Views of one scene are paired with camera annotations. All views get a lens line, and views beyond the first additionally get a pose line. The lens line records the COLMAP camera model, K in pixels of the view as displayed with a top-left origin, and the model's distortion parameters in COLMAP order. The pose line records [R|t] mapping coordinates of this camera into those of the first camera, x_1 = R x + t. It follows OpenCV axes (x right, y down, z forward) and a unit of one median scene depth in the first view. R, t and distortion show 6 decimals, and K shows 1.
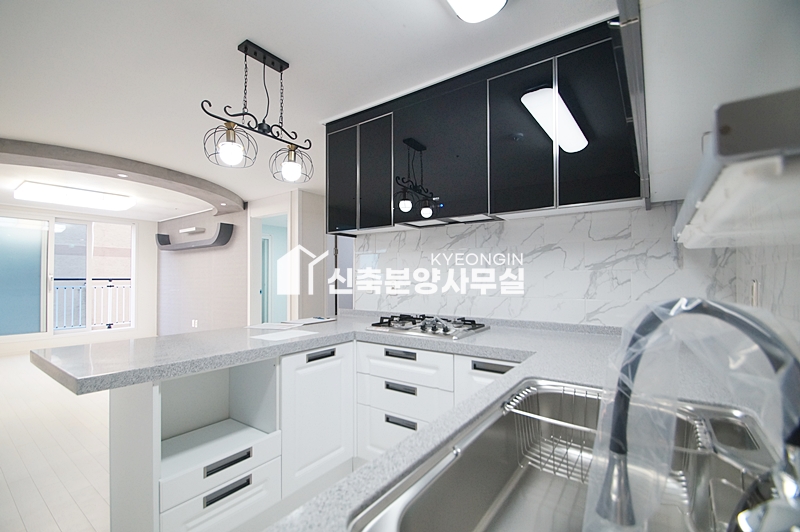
lens RADIAL K [[354.7, 0, 394.5], [0, 354.7, 271.6], [0, 0, 1]] dist [-0.004706, -0.005425]
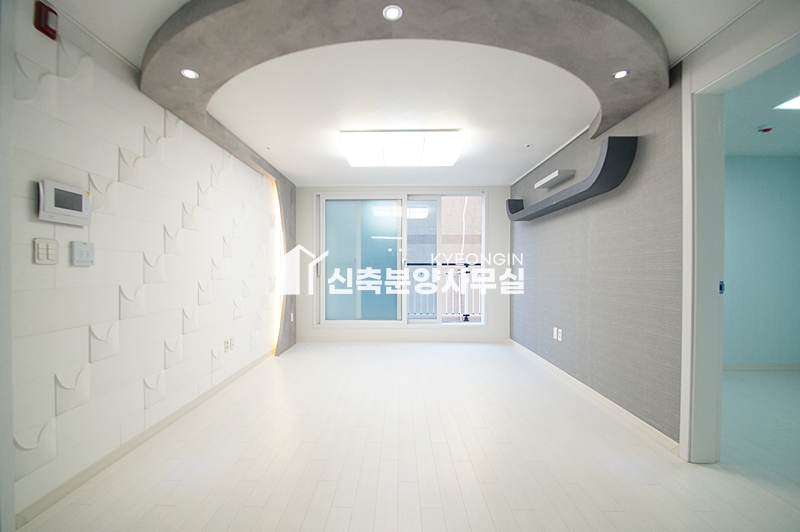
lens RADIAL K [[354.7, 0, 393.8], [0, 354.7, 270.4], [0, 0, 1]] dist [-0.004706, -0.005425]
pose [[0.580686, 0.004957, -0.814113, -0.252901], [0.012701, 0.999805, 0.015147, 0.027387], [0.814029, -0.019136, 0.580509, 0.451377]]
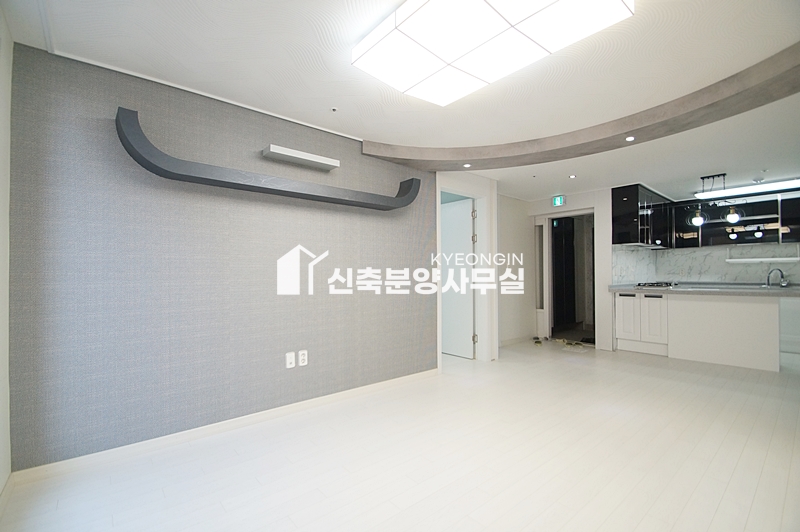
lens RADIAL K [[354.7, 0, 389.2], [0, 354.7, 269.6], [0, 0, 1]] dist [-0.004706, -0.005425]
pose [[0.248639, 0.018403, 0.968421, -1.052533], [-0.013733, 0.999786, -0.015473, 0.037316], [-0.968499, -0.009452, 0.248839, 0.817322]]
